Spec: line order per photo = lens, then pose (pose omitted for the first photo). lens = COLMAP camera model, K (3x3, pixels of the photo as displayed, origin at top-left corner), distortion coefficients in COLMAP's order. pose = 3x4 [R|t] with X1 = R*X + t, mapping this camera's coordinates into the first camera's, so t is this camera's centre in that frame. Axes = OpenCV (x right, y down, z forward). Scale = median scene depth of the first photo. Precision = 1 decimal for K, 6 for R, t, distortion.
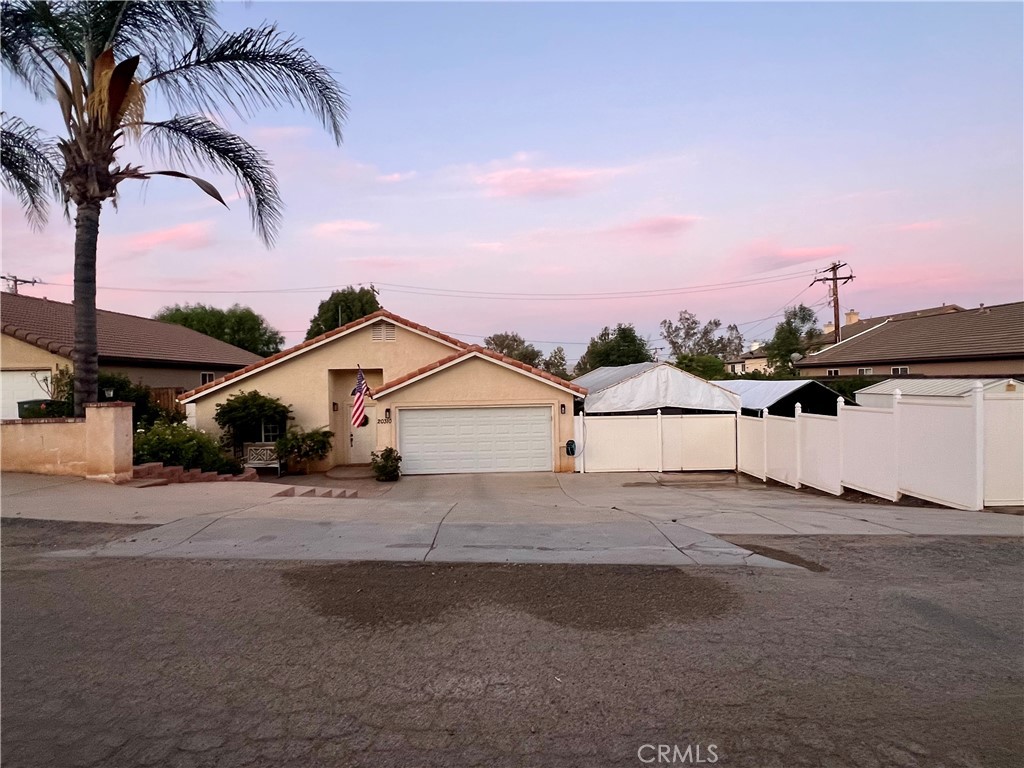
lens RADIAL K [[559.3, 0, 509.5], [0, 559.3, 391.1], [0, 0, 1]] dist [-0.004101, 0.001224]
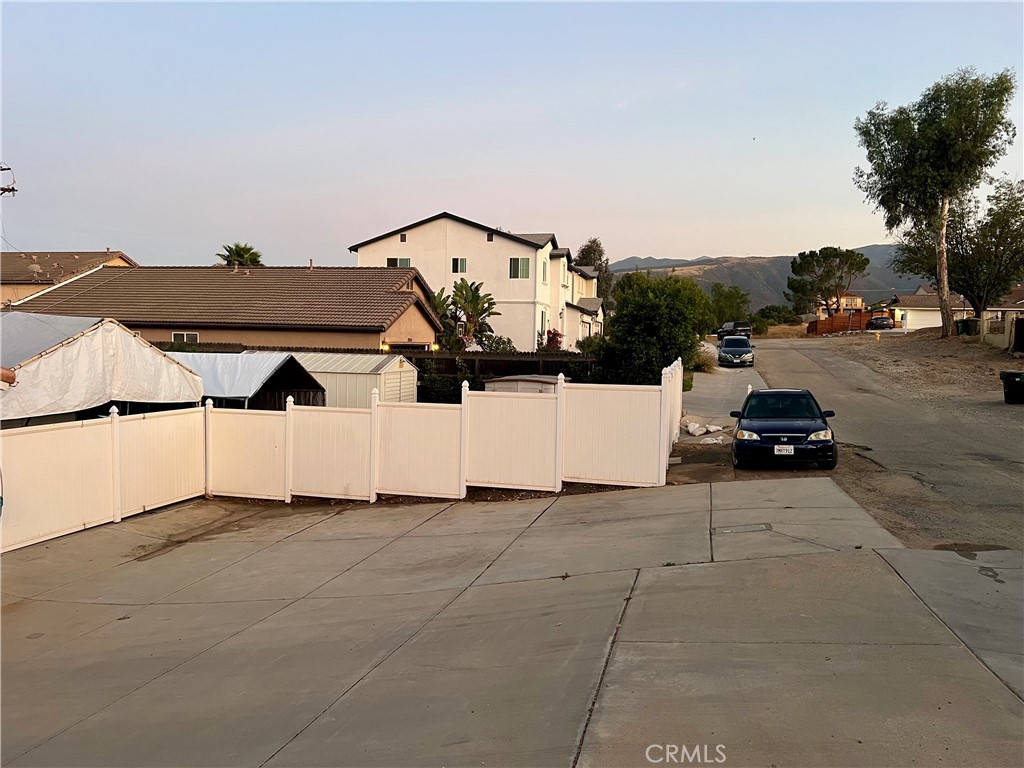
lens RADIAL K [[773.0, 0, 515.2], [0, 773.0, 386.9], [0, 0, 1]] dist [0.012815, -0.002131]
pose [[0.258744, -0.031219, 0.965441, -0.356864], [-0.009367, 0.999349, 0.034826, -0.015260], [-0.965901, -0.018054, 0.258283, 0.445199]]
